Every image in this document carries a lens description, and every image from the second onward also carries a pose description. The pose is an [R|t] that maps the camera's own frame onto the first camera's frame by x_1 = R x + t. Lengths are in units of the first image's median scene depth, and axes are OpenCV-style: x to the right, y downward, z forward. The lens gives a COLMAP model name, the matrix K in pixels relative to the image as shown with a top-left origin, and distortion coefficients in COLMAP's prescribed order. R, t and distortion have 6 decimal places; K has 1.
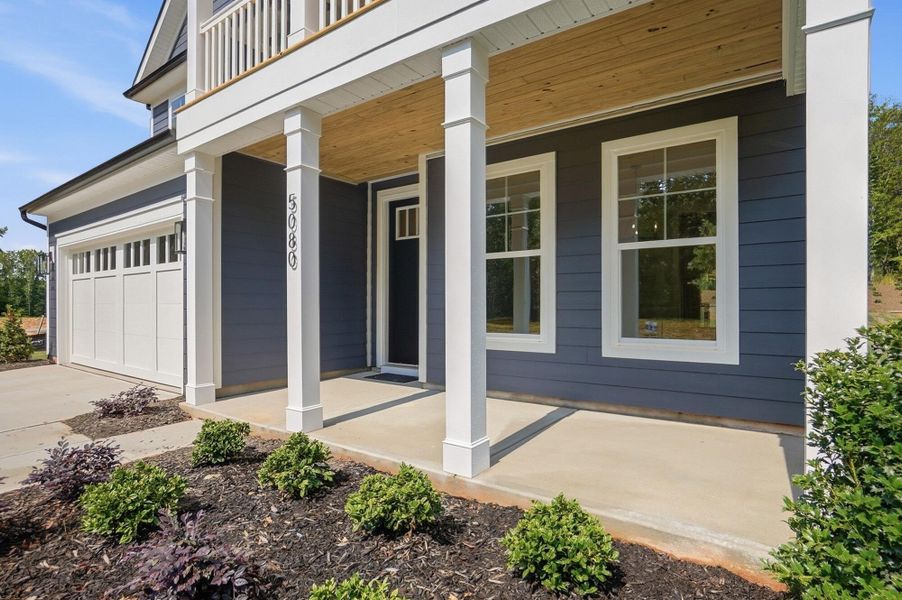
lens RADIAL K [[400.4, 0, 451.0], [0, 400.4, 300.0], [0, 0, 1]] dist [-0.059964, 0.021302]
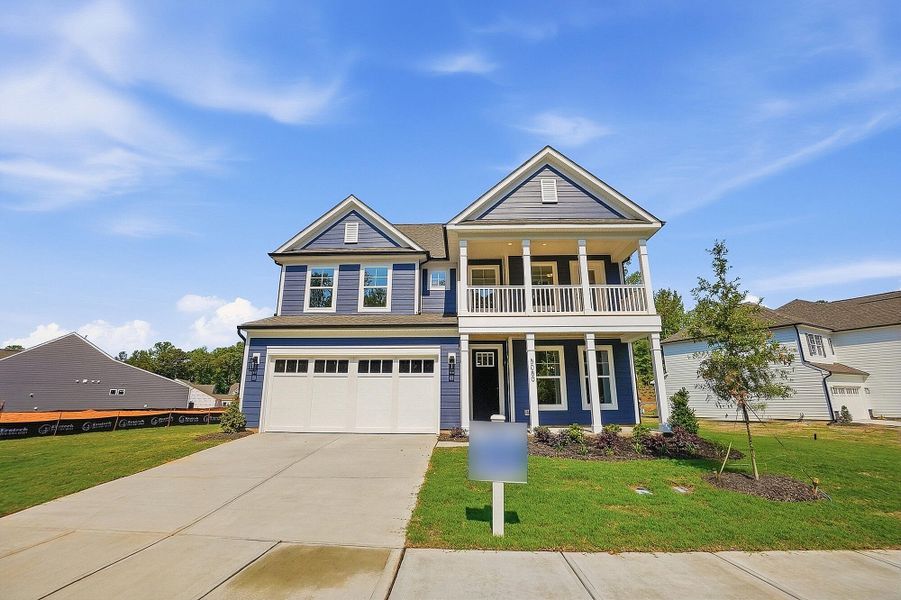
lens RADIAL K [[399.9, 0, 450.5], [0, 399.9, 300.0], [0, 0, 1]] dist [-0.059964, 0.021302]
pose [[0.862175, 0.144473, 0.485574, -1.904636], [0.008389, 0.954272, -0.298821, 0.204141], [-0.506541, 0.261709, 0.821538, -1.141513]]
